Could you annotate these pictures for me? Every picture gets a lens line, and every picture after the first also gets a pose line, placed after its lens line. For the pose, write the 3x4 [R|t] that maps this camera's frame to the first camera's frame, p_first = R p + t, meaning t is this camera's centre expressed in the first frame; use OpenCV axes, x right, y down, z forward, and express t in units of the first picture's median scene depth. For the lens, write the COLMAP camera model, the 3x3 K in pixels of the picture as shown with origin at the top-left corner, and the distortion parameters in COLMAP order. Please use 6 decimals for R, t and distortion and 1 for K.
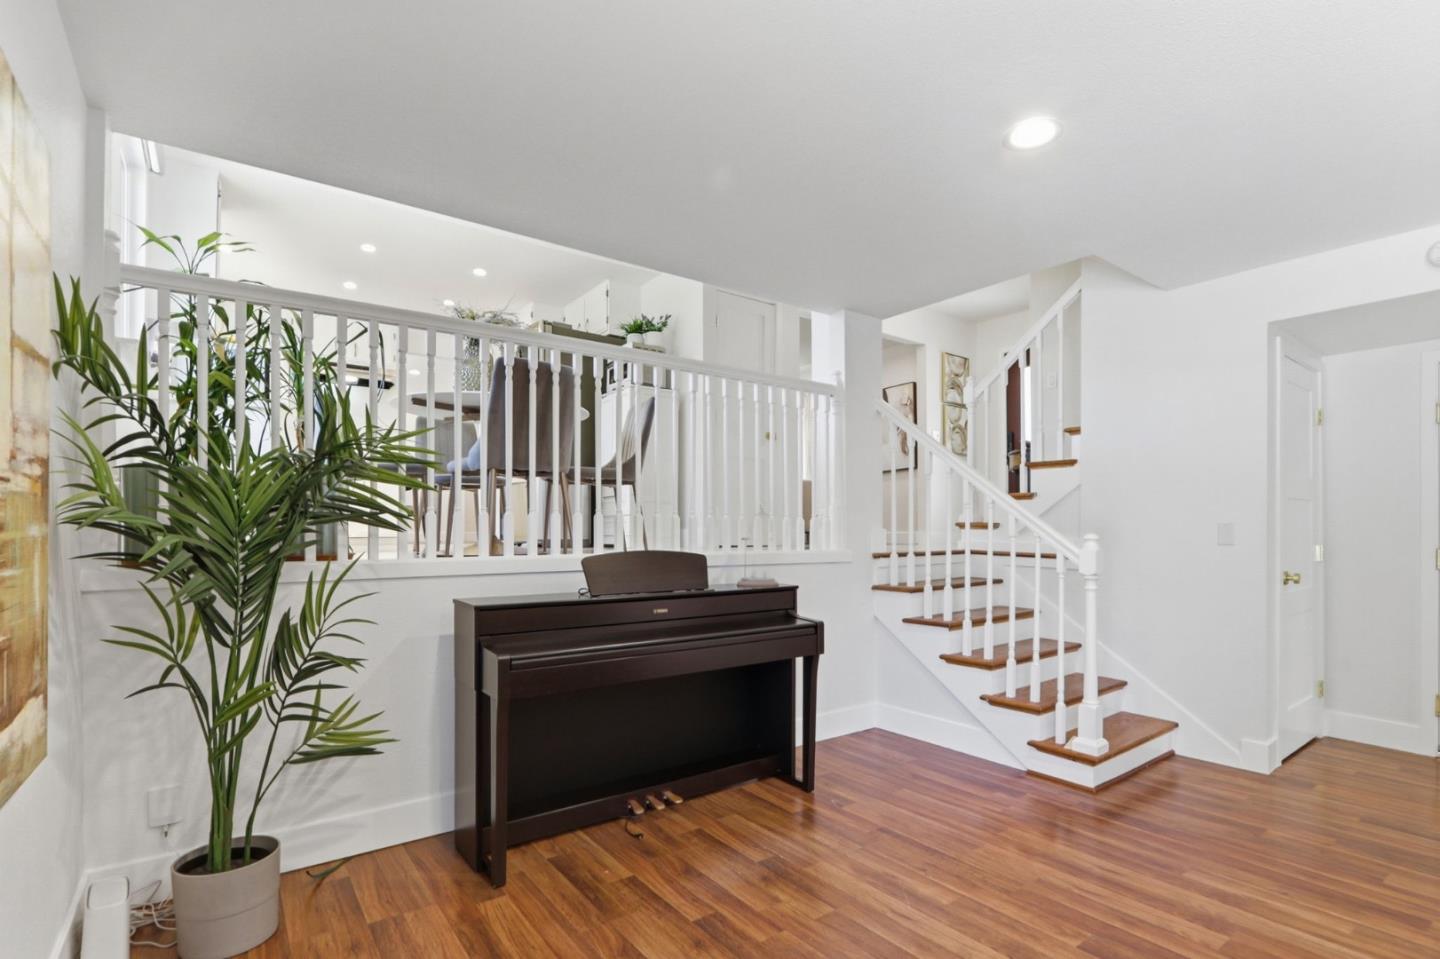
lens RADIAL K [[676.8, 0, 729.1], [0, 676.8, 526.7], [0, 0, 1]] dist [-0.002778, -0.000337]
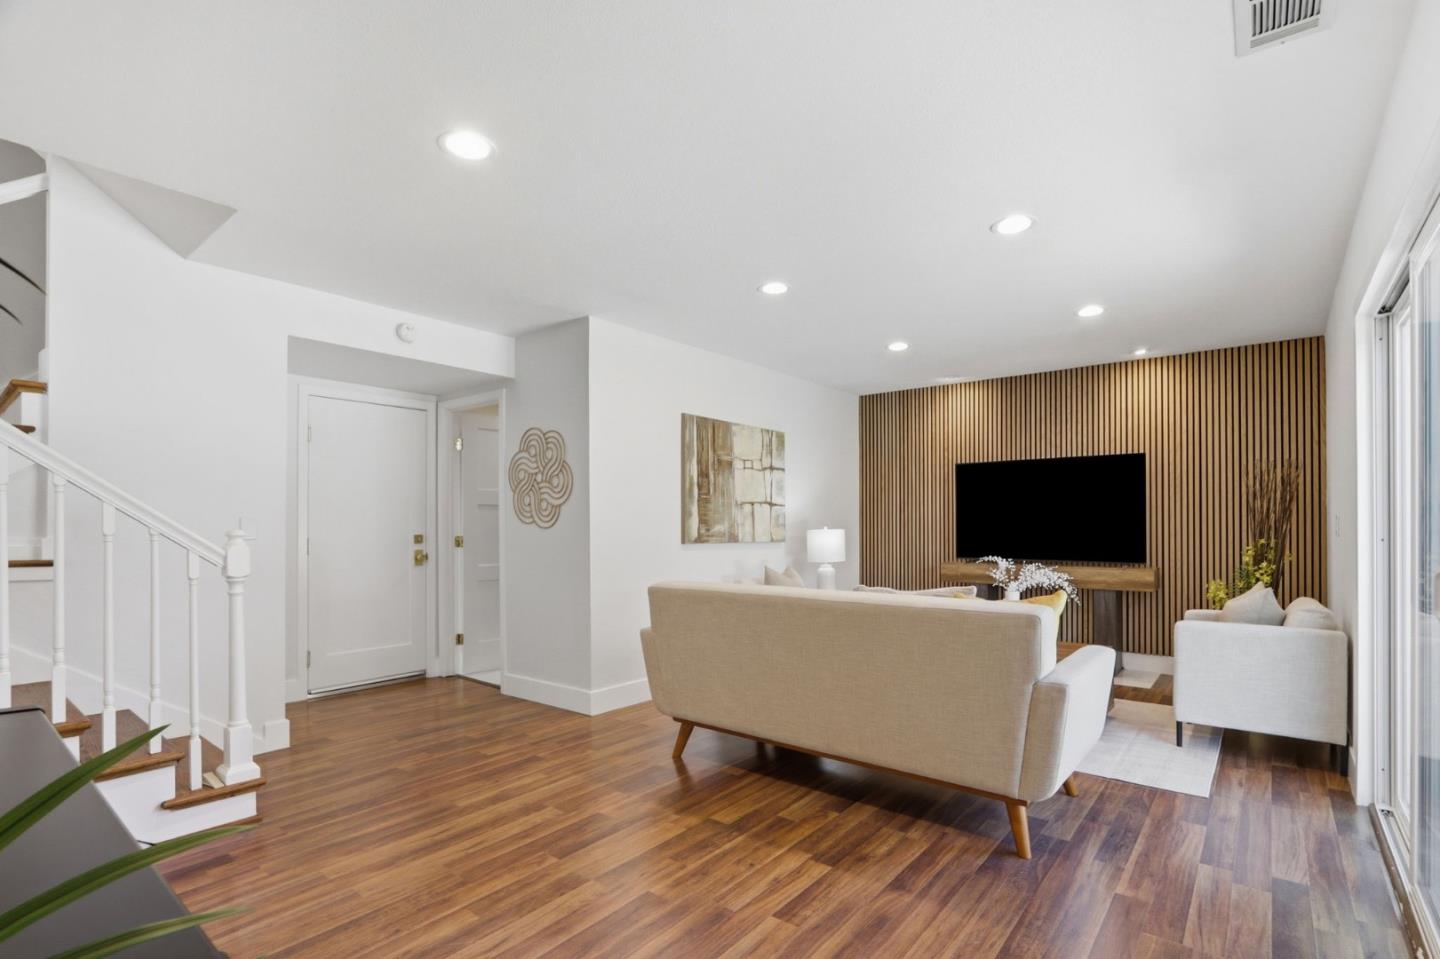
lens RADIAL K [[676.8, 0, 729.1], [0, 676.8, 526.7], [0, 0, 1]] dist [-0.002778, -0.000337]
pose [[-0.236682, -0.005152, 0.971573, -0.608526], [-0.004674, 0.999980, 0.004164, 0.000261], [-0.971576, -0.003556, -0.236702, 0.783911]]
